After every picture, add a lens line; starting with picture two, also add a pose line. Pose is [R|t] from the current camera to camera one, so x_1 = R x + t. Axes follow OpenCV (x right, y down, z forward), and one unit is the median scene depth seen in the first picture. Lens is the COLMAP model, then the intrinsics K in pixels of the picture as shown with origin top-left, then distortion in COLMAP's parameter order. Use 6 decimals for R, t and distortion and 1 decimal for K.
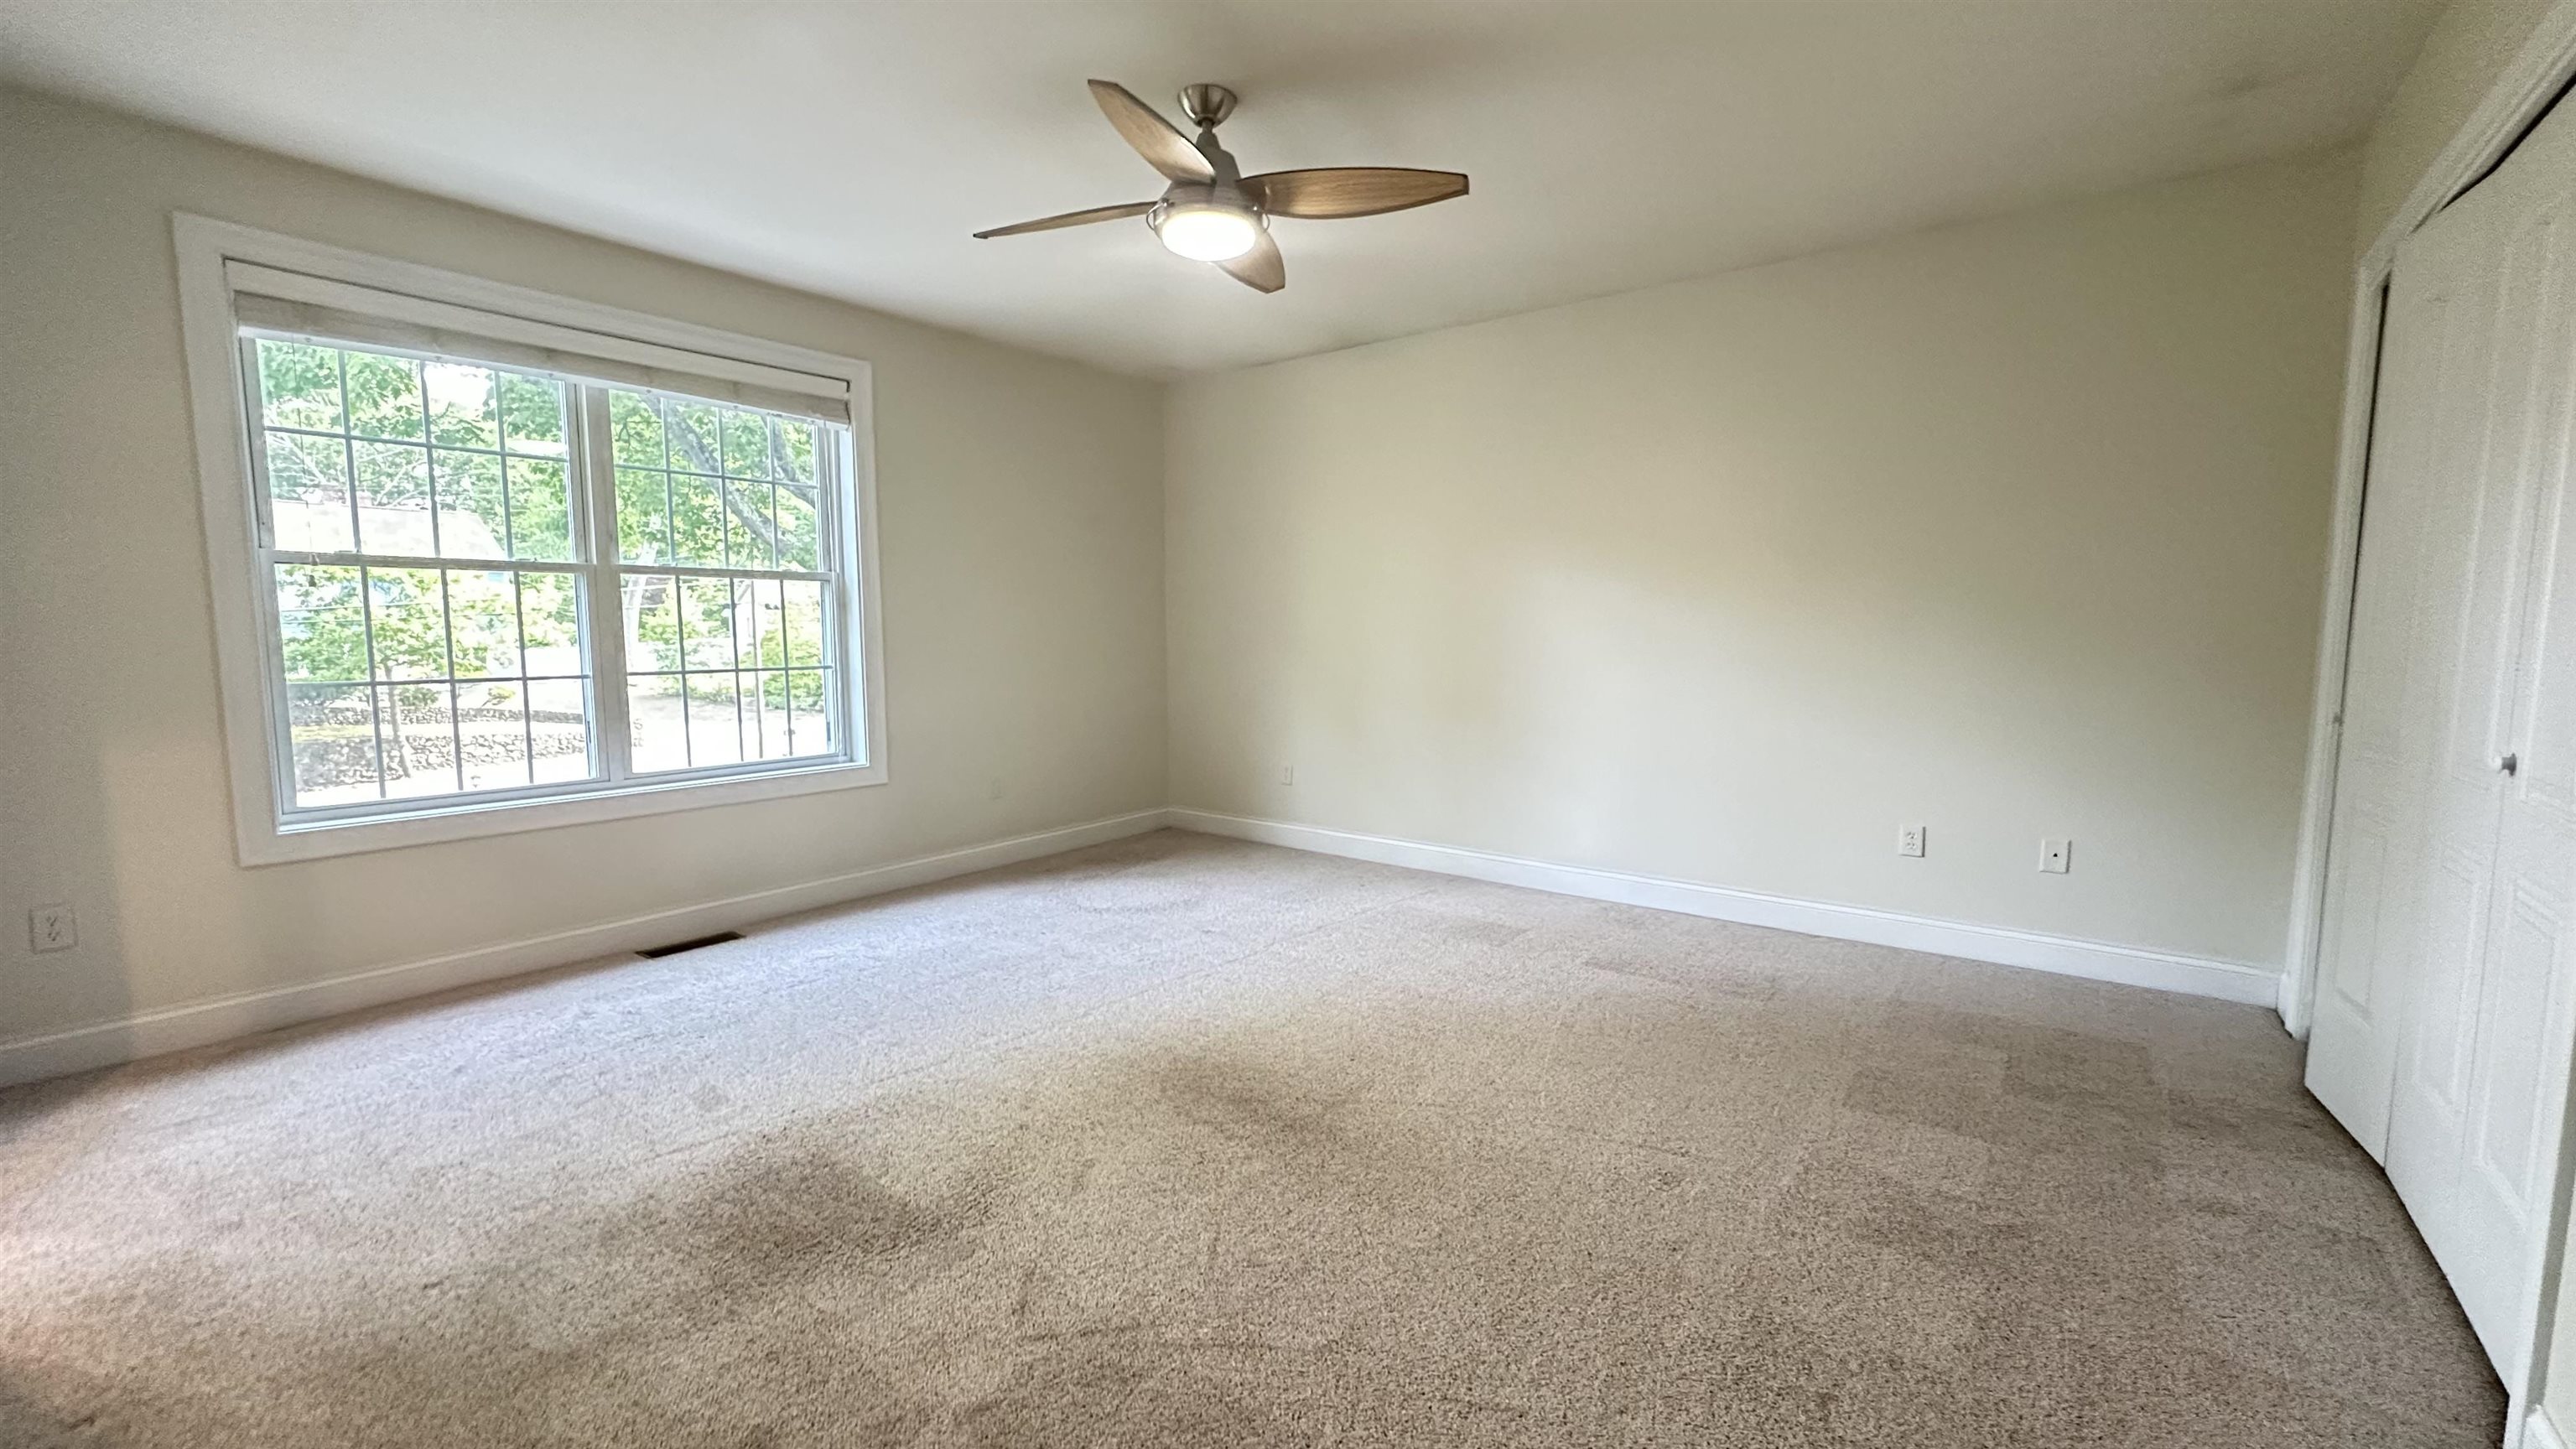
lens RADIAL K [[1030.3, 0, 1296.7], [0, 1030.3, 712.3], [0, 0, 1]] dist [-0.004891, 0.001053]
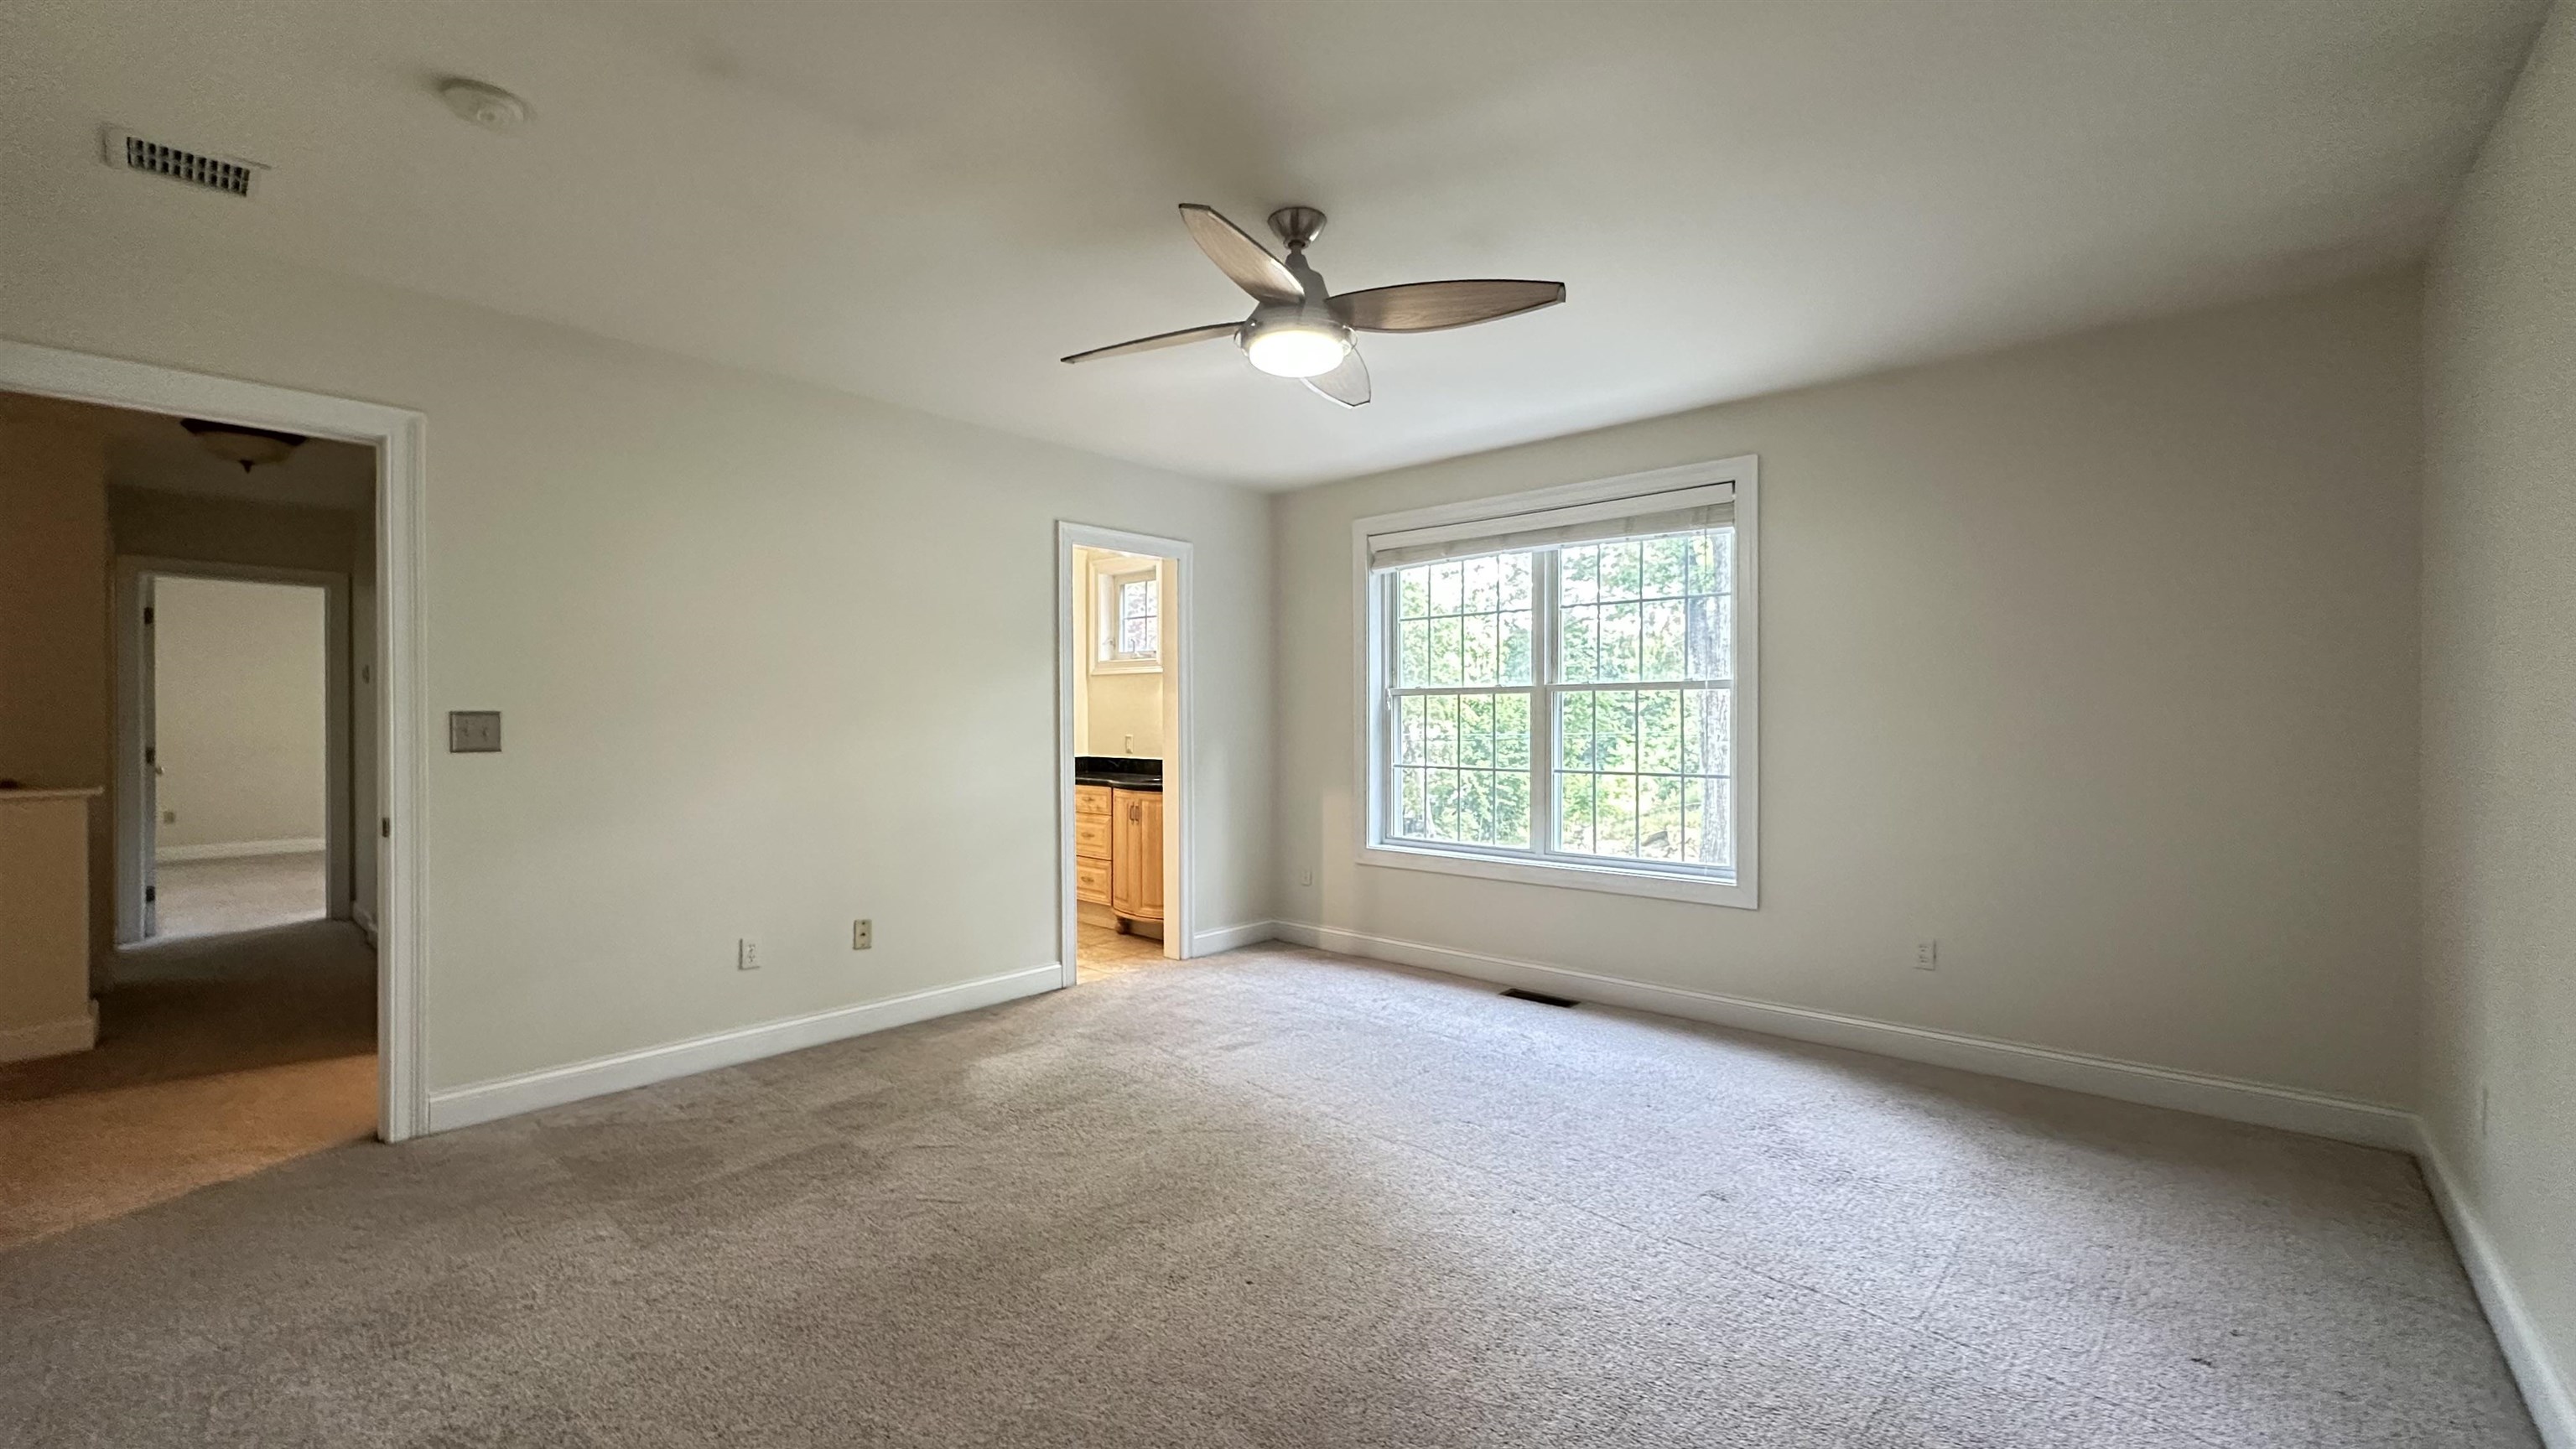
lens RADIAL K [[1030.3, 0, 1297.8], [0, 1030.3, 725.5], [0, 0, 1]] dist [-0.004891, 0.001053]
pose [[-0.076387, 0.001326, -0.997077, 0.692056], [-0.086813, 0.996193, 0.007976, -0.084461], [0.993292, 0.087168, -0.075981, 0.866175]]
